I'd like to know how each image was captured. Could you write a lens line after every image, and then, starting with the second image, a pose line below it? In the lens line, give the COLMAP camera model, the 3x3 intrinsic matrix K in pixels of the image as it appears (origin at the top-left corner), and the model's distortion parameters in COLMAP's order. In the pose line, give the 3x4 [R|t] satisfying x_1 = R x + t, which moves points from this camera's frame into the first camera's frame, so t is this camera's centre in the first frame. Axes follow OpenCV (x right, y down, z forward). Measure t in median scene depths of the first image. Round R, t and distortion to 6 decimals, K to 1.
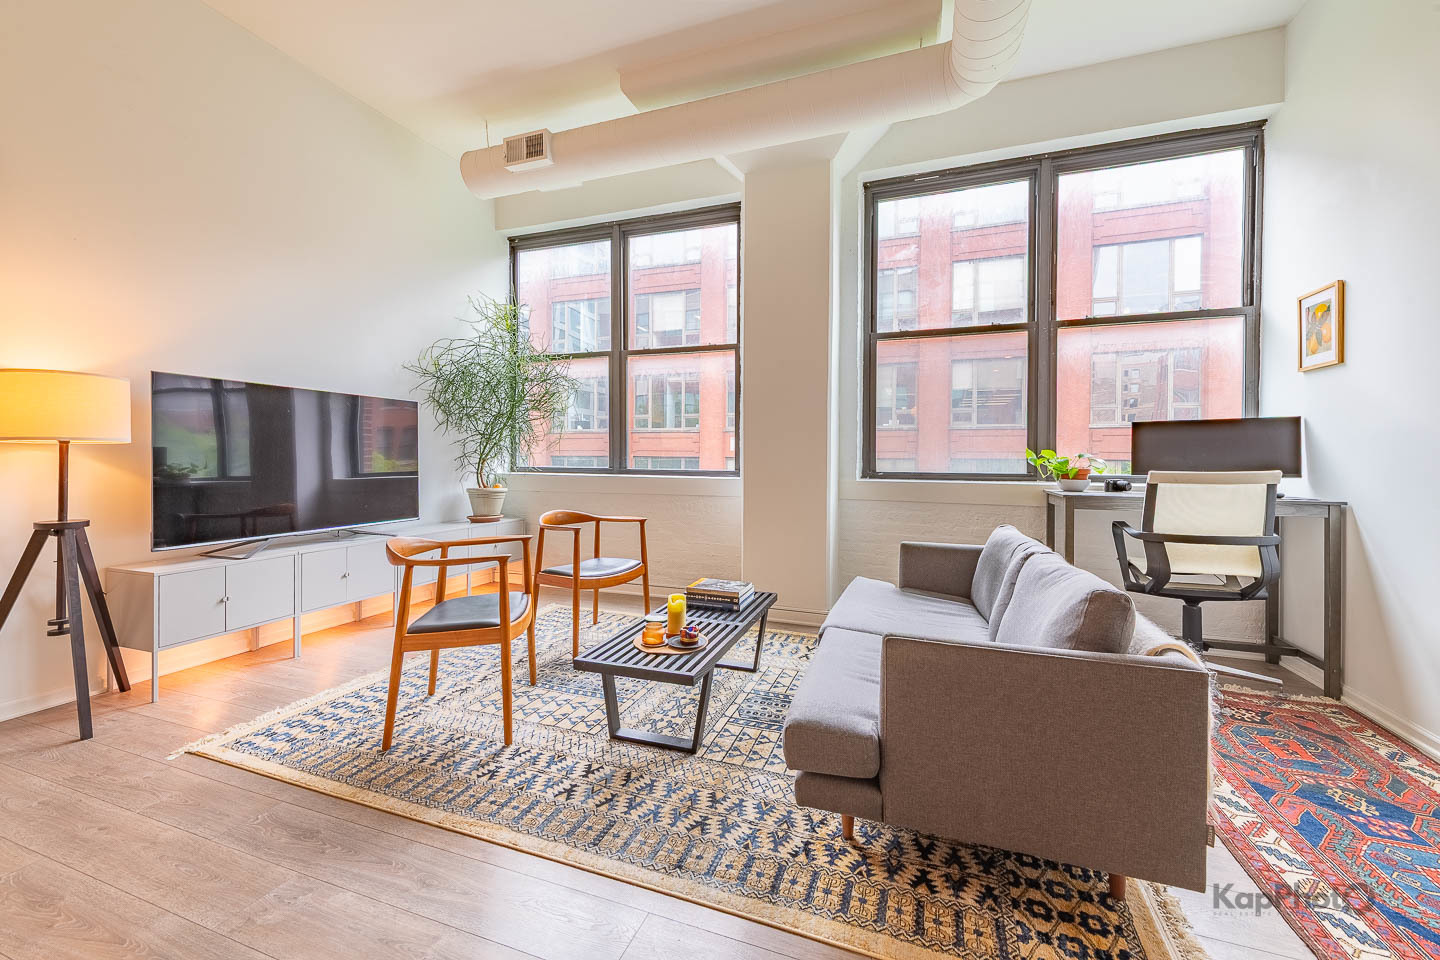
lens RADIAL K [[599.6, 0, 726.5], [0, 599.6, 458.5], [0, 0, 1]] dist [0.013114, -0.003077]
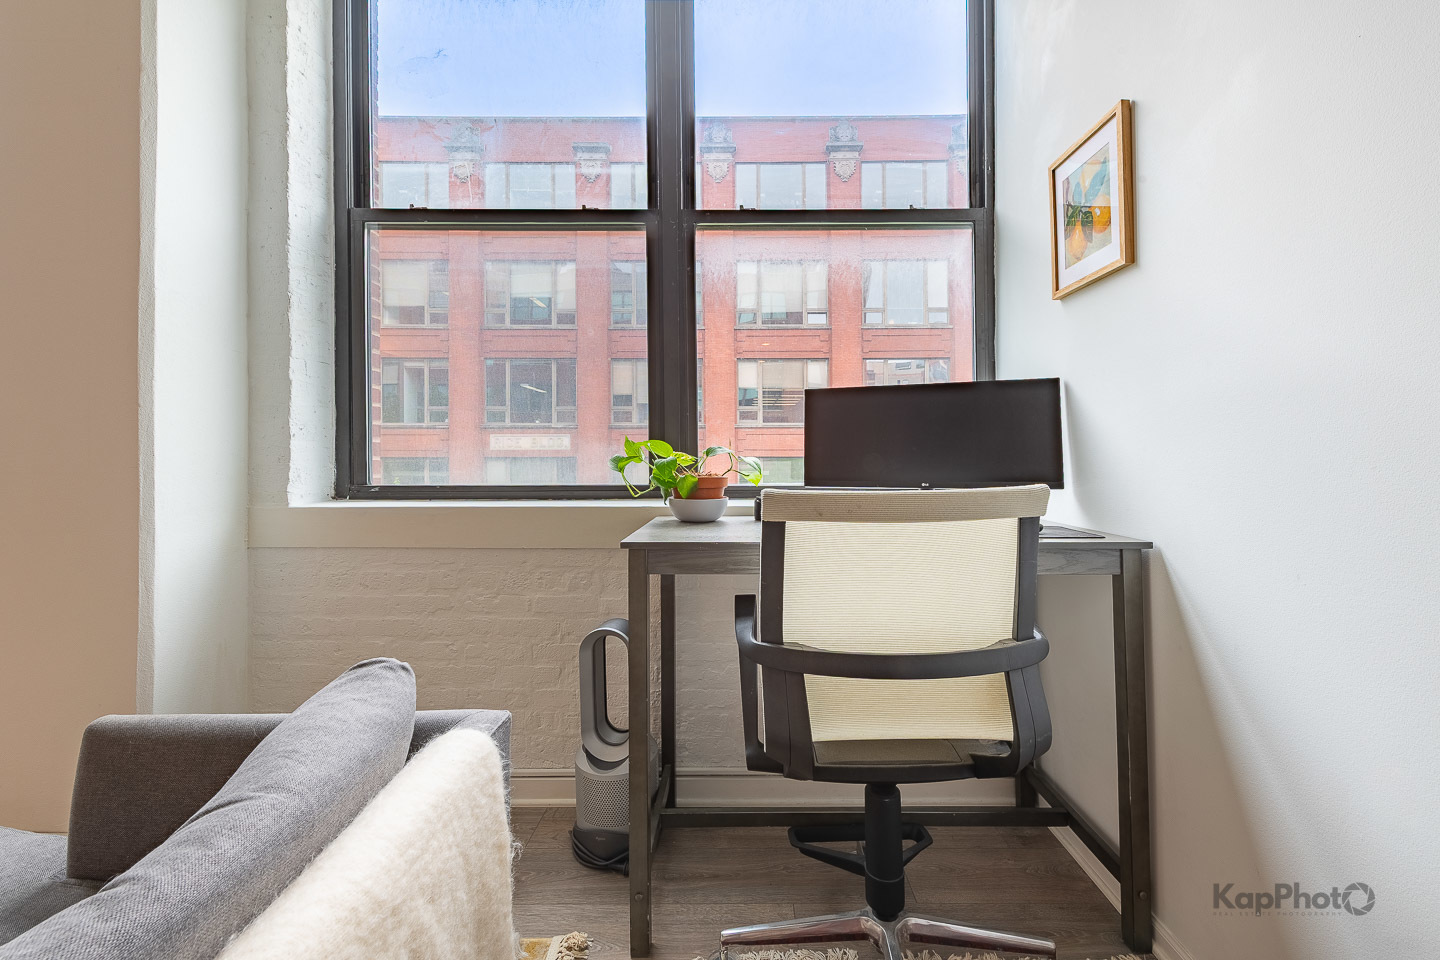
lens RADIAL K [[599.6, 0, 699.7], [0, 599.6, 435.7], [0, 0, 1]] dist [0.013114, -0.003077]
pose [[0.964320, 0.002157, 0.264729, 0.406835], [0.007449, 0.999350, -0.035274, -0.000148], [-0.264633, 0.035988, 0.963677, 0.467550]]
